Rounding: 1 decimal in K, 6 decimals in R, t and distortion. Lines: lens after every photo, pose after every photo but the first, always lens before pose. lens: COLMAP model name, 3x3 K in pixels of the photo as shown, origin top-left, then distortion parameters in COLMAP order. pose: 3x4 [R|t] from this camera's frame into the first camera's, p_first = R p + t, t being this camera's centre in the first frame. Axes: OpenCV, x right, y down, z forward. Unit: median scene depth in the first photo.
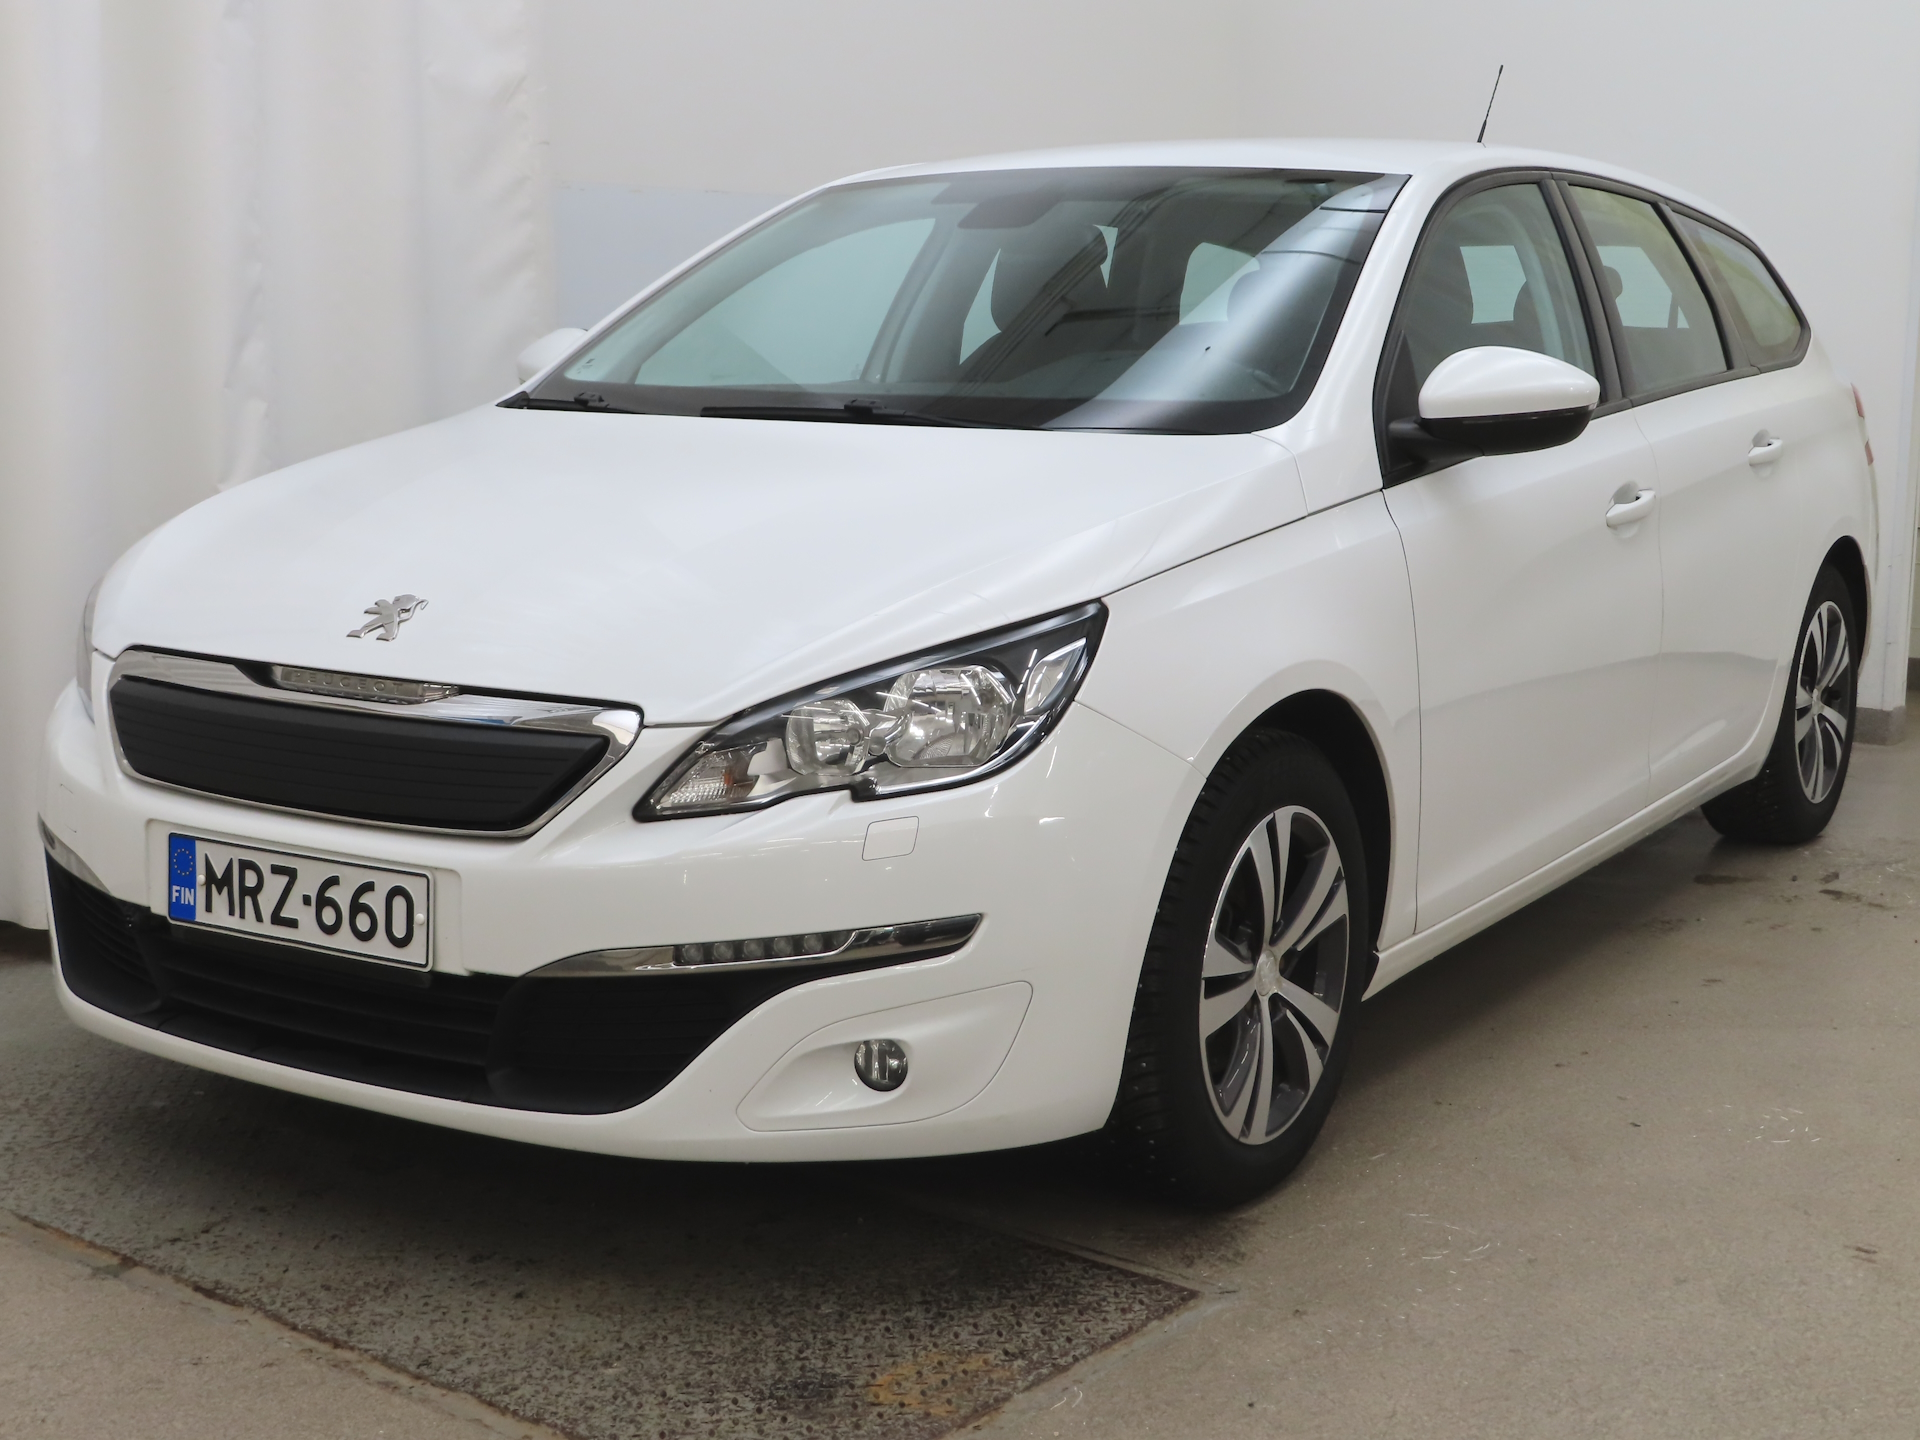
lens RADIAL K [[2529.7, 0, 960.0], [0, 2529.7, 720.0], [0, 0, 1]] dist [0.032185, -0.002738]
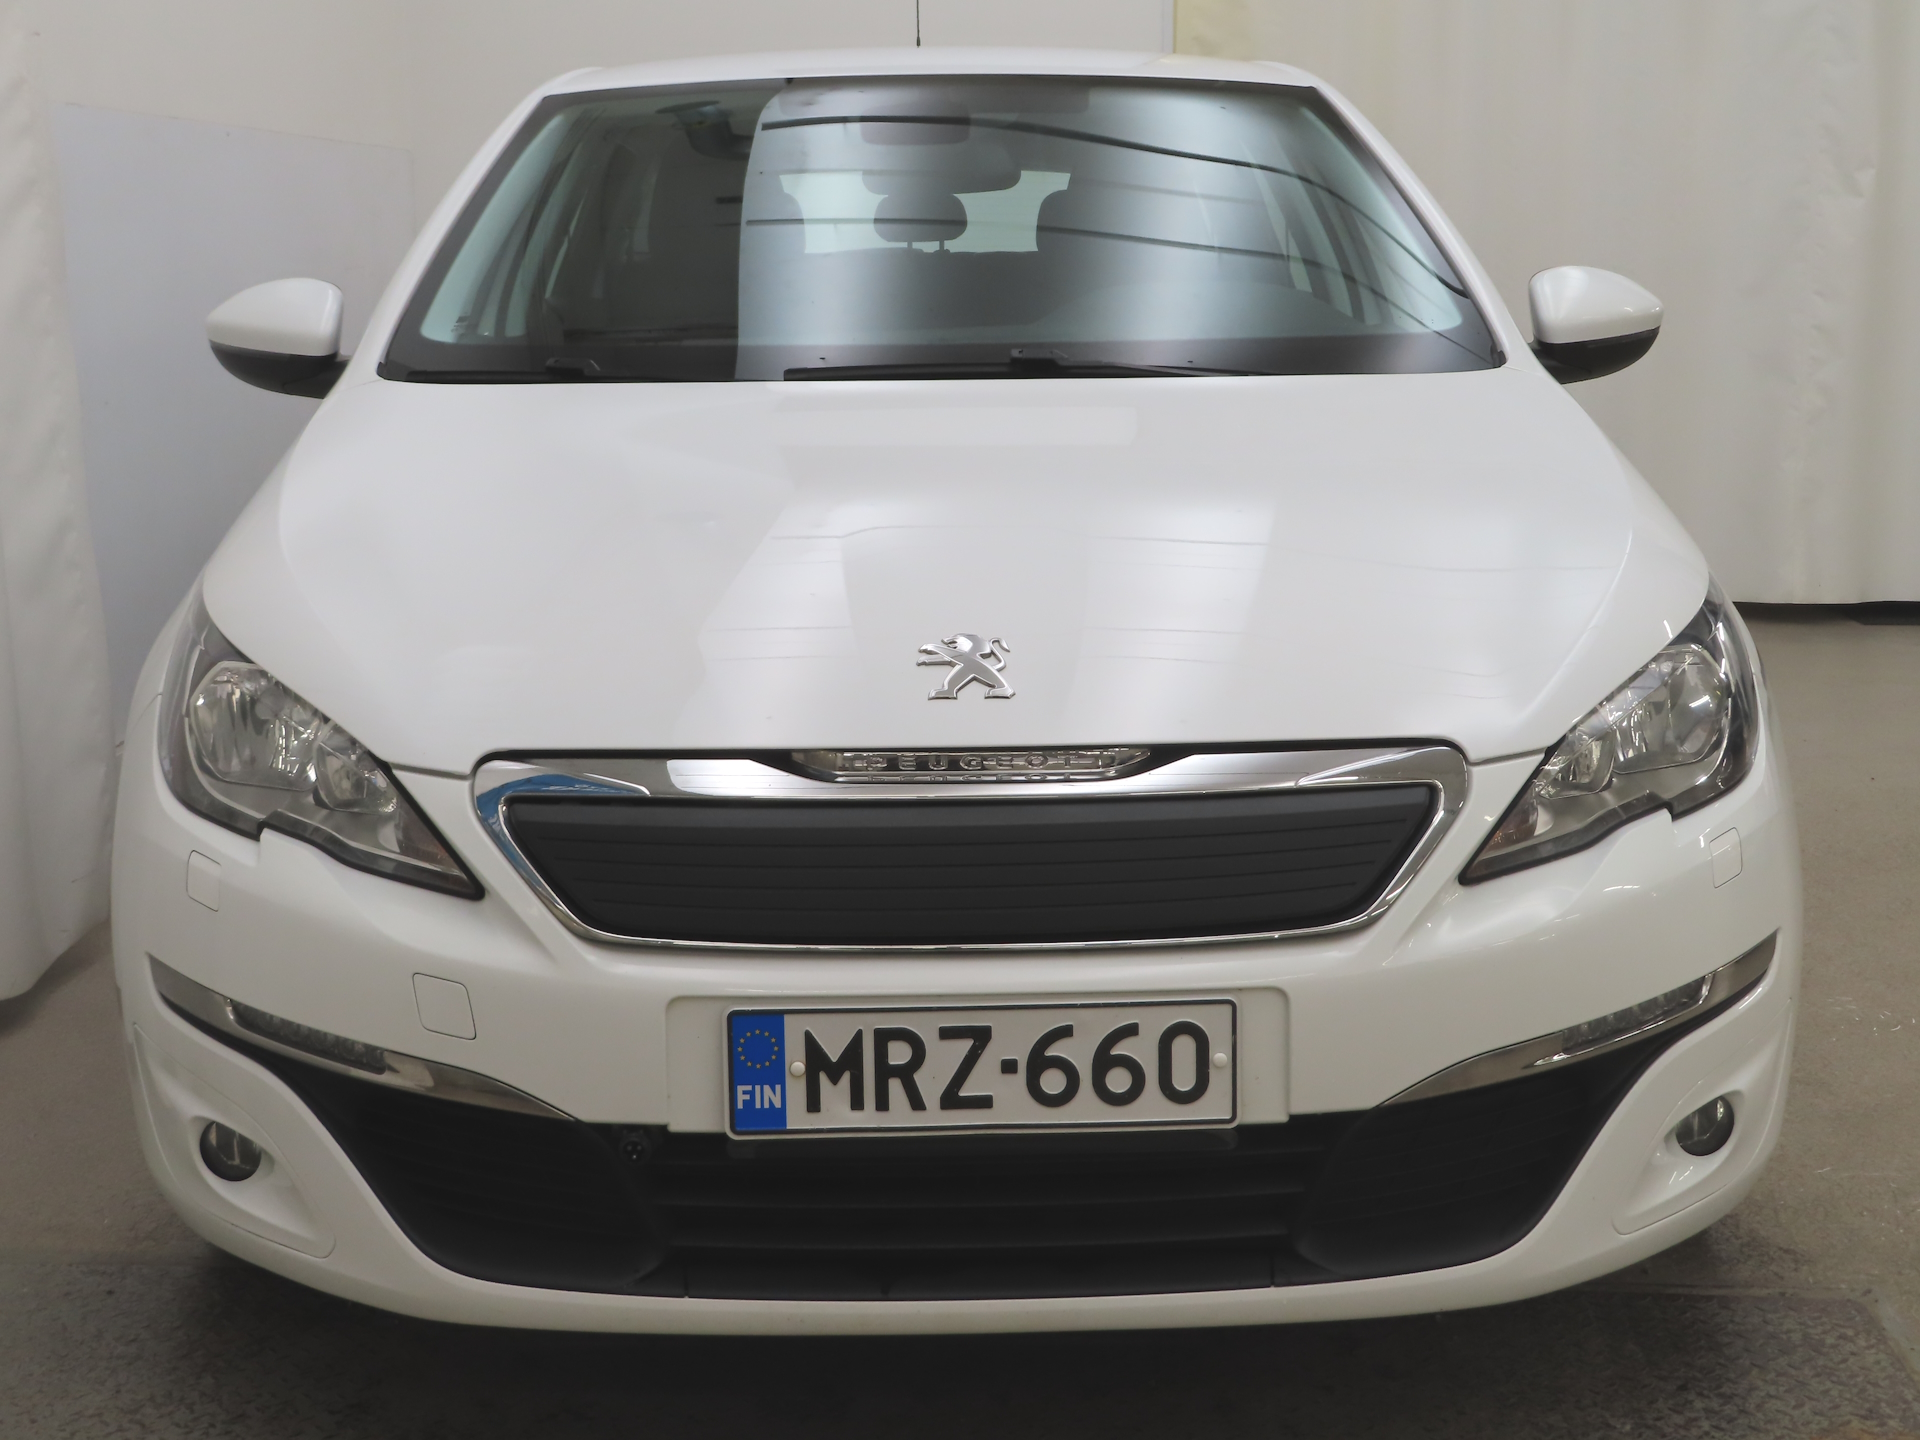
lens RADIAL K [[2529.7, 0, 960.0], [0, 2529.7, 720.0], [0, 0, 1]] dist [0.032185, -0.002738]
pose [[0.833729, -0.120521, 0.538860, -0.641124], [0.108629, 0.992618, 0.053936, -0.066796], [-0.541383, 0.013568, 0.840667, 0.397450]]
